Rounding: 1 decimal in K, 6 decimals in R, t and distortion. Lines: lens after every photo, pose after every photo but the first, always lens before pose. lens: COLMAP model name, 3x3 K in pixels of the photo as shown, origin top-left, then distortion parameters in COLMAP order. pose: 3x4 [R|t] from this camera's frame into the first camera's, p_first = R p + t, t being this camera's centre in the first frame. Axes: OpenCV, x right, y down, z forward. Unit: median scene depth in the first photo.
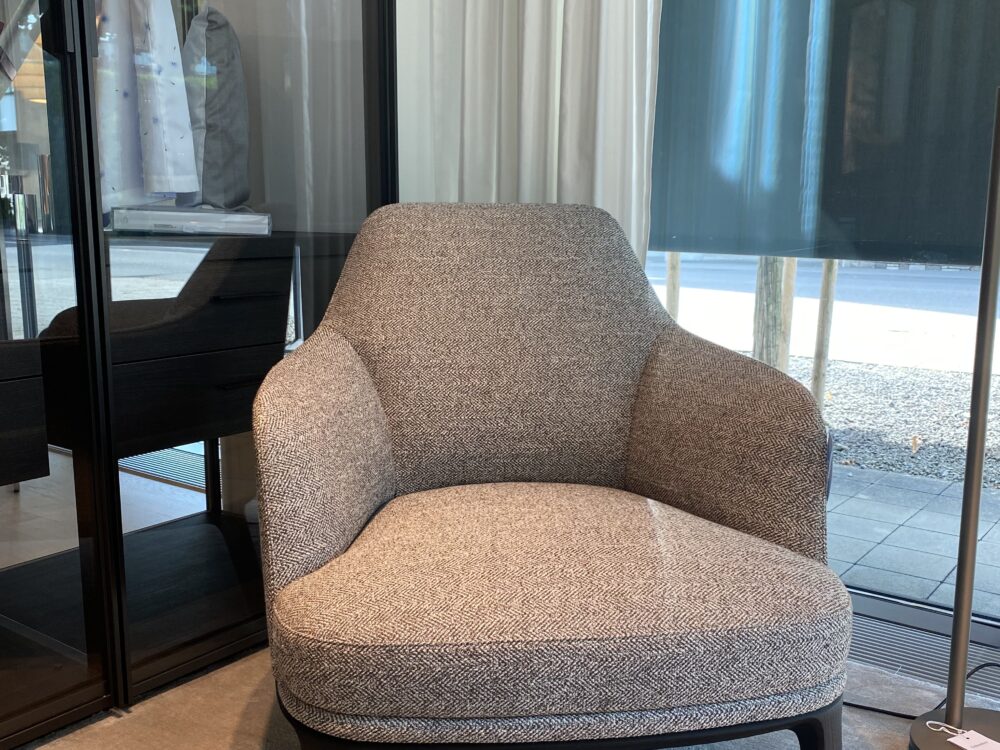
lens RADIAL K [[1009.4, 0, 500.0], [0, 1009.4, 375.0], [0, 0, 1]] dist [0.022403, 0.022755]
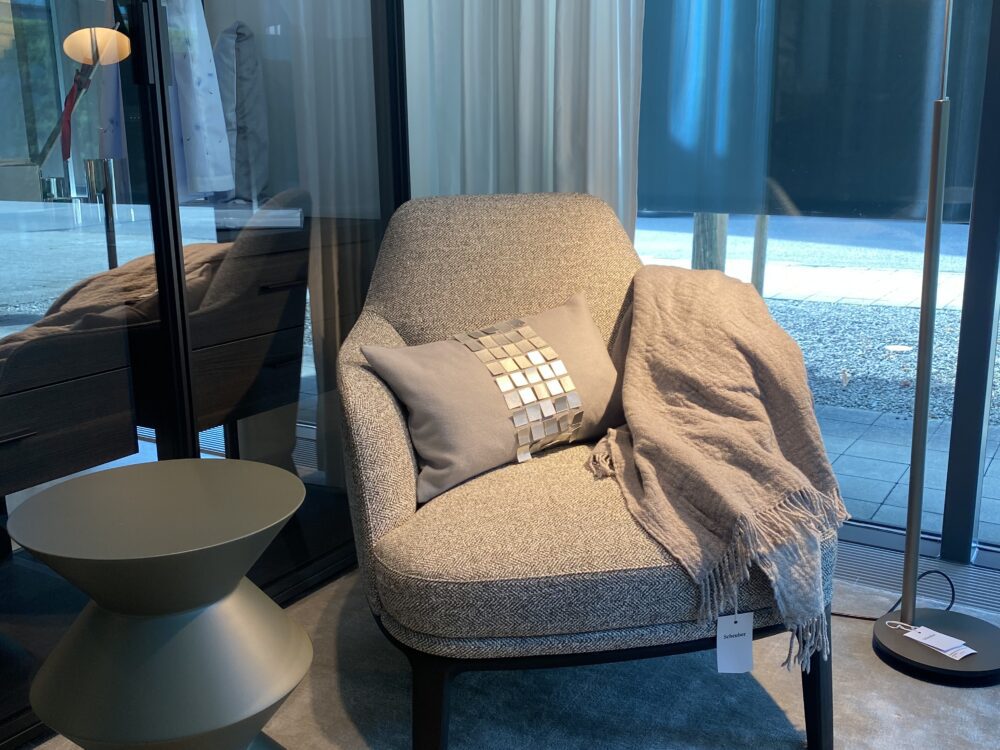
lens RADIAL K [[997.8, 0, 498.9], [0, 997.8, 360.4], [0, 0, 1]] dist [0.053673, -0.013887]
pose [[0.996747, -0.038064, 0.071044, -0.099903], [0.034748, 0.998275, 0.047334, -0.037741], [-0.072723, -0.044711, 0.996349, -0.131616]]
